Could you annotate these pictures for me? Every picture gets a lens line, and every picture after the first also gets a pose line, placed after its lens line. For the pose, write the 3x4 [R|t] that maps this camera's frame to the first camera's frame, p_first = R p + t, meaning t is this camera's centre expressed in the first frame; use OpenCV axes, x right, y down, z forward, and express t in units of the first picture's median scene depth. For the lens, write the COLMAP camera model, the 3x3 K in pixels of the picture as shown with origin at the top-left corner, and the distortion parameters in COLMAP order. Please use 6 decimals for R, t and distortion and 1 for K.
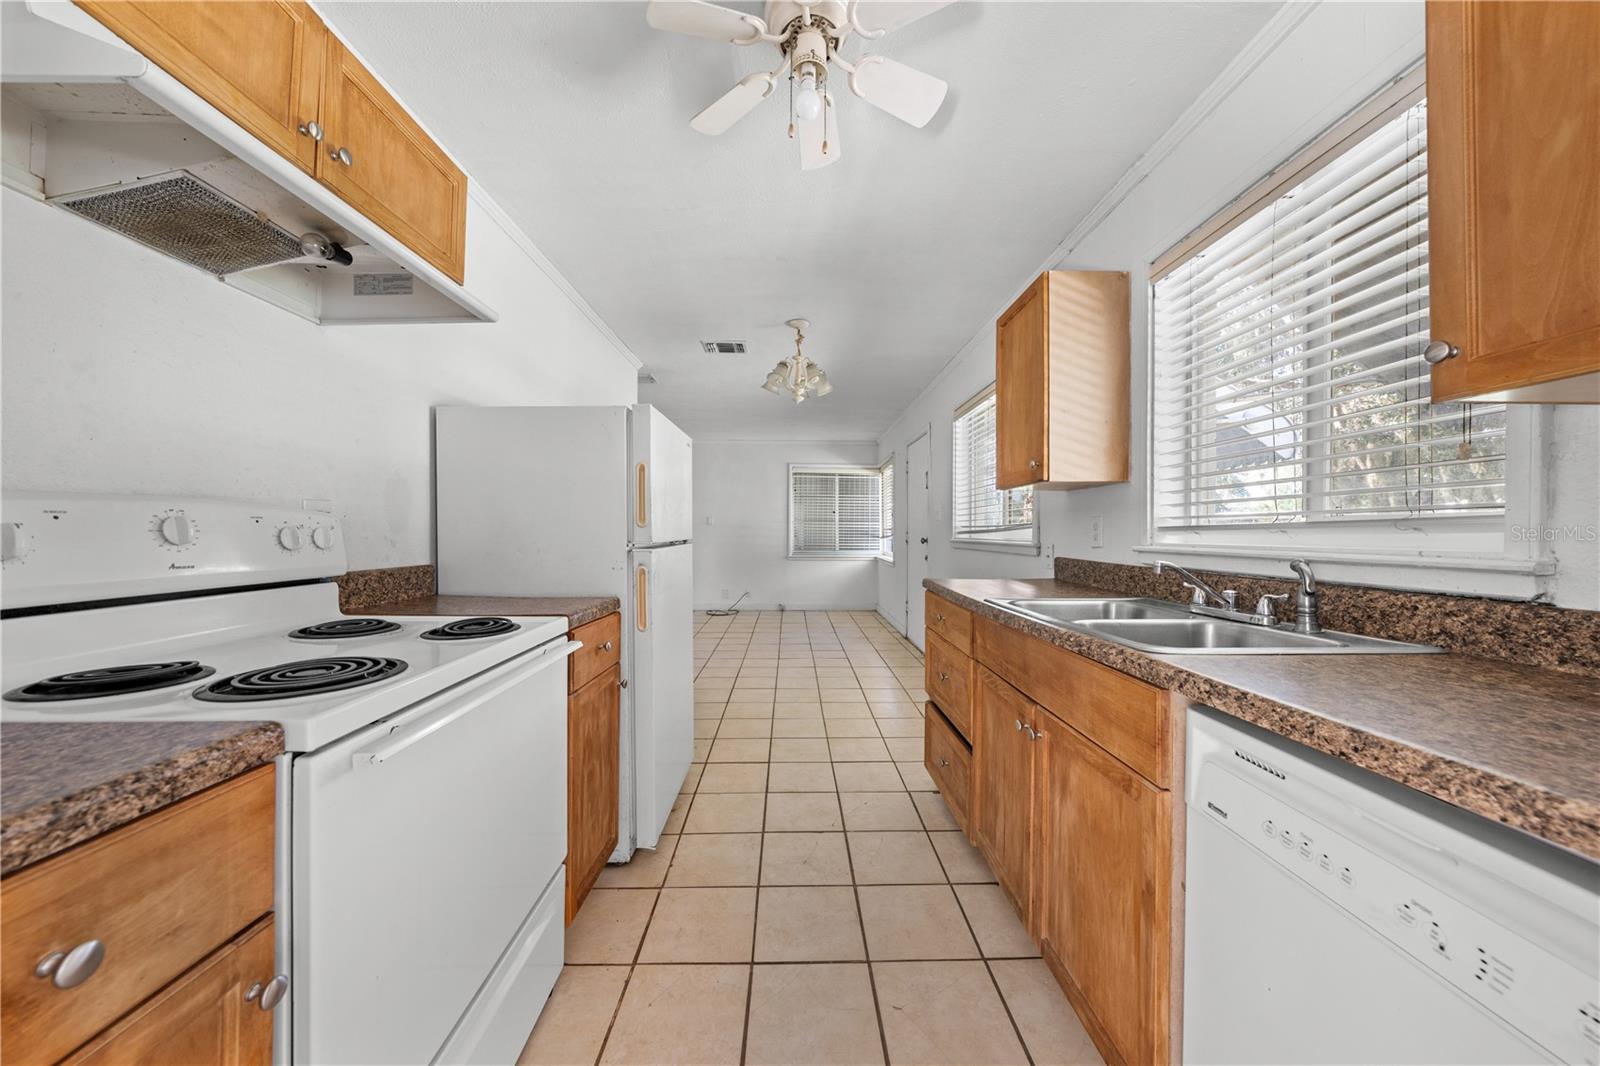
lens RADIAL K [[547.8, 0, 799.4], [0, 547.8, 545.3], [0, 0, 1]] dist [-0.001052, 0.000205]
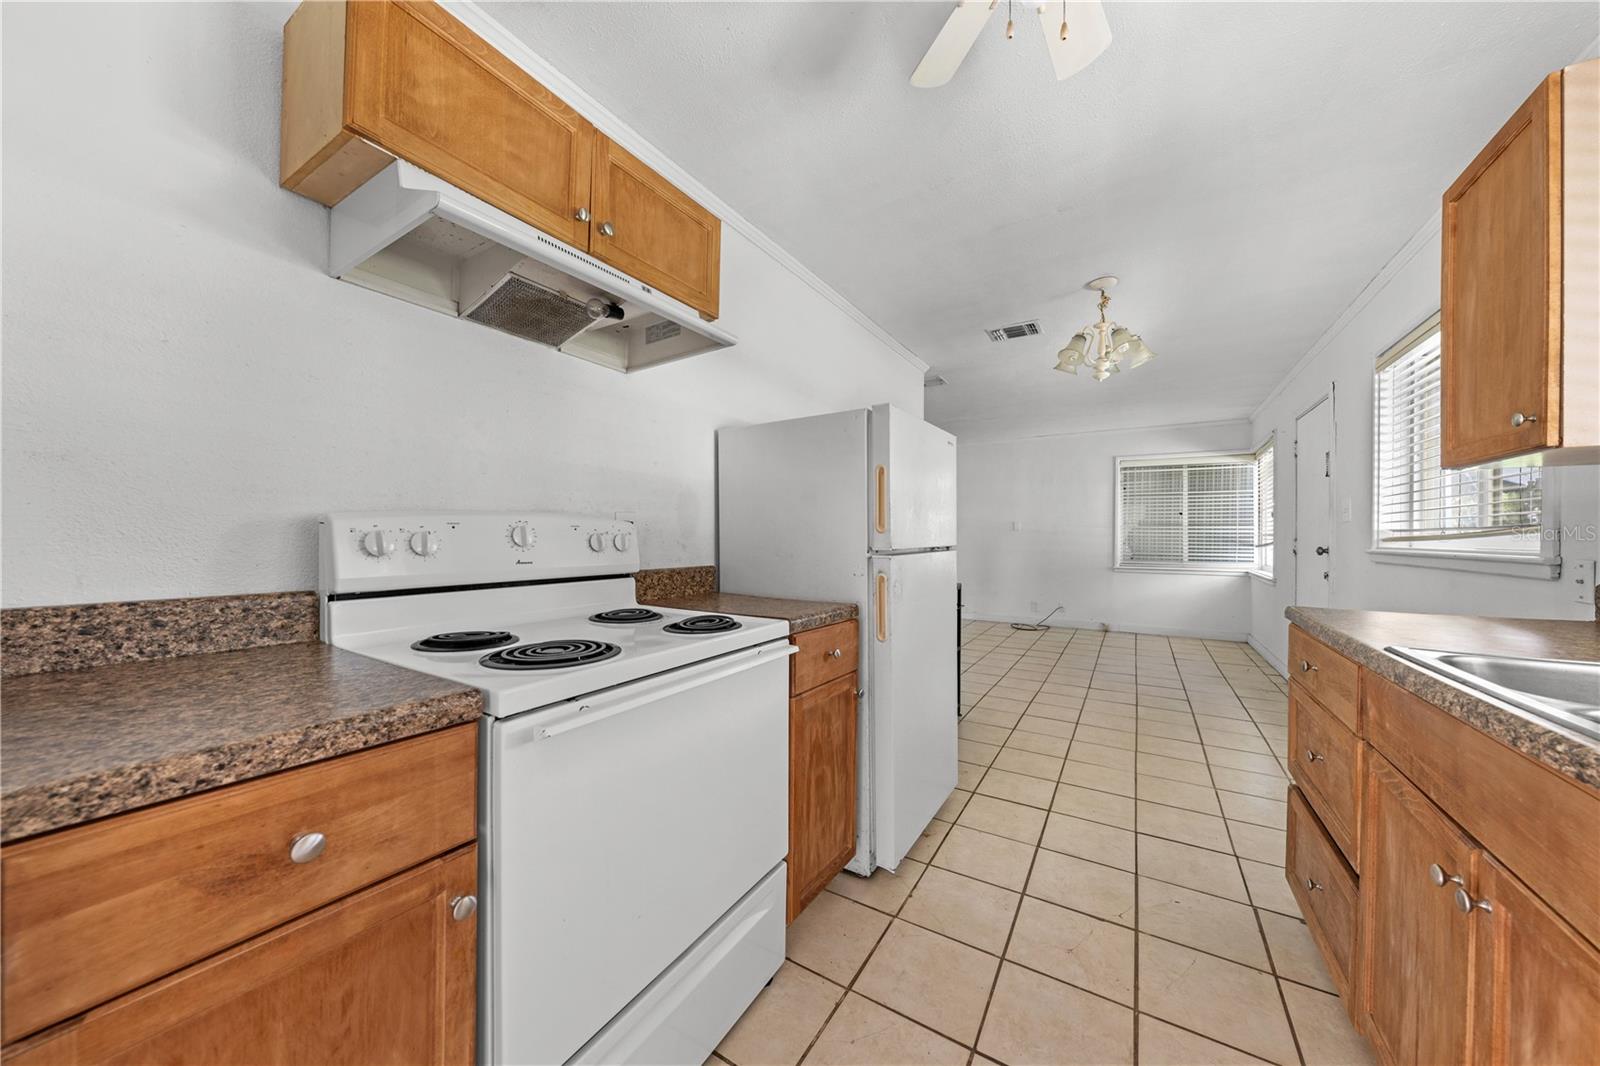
lens RADIAL K [[547.8, 0, 799.4], [0, 547.8, 545.3], [0, 0, 1]] dist [-0.001052, 0.000205]
pose [[0.841964, 0.011247, -0.539417, 0.138131], [-0.016364, 0.999855, -0.004696, -0.004665], [0.539286, 0.012781, 0.842026, 0.144525]]
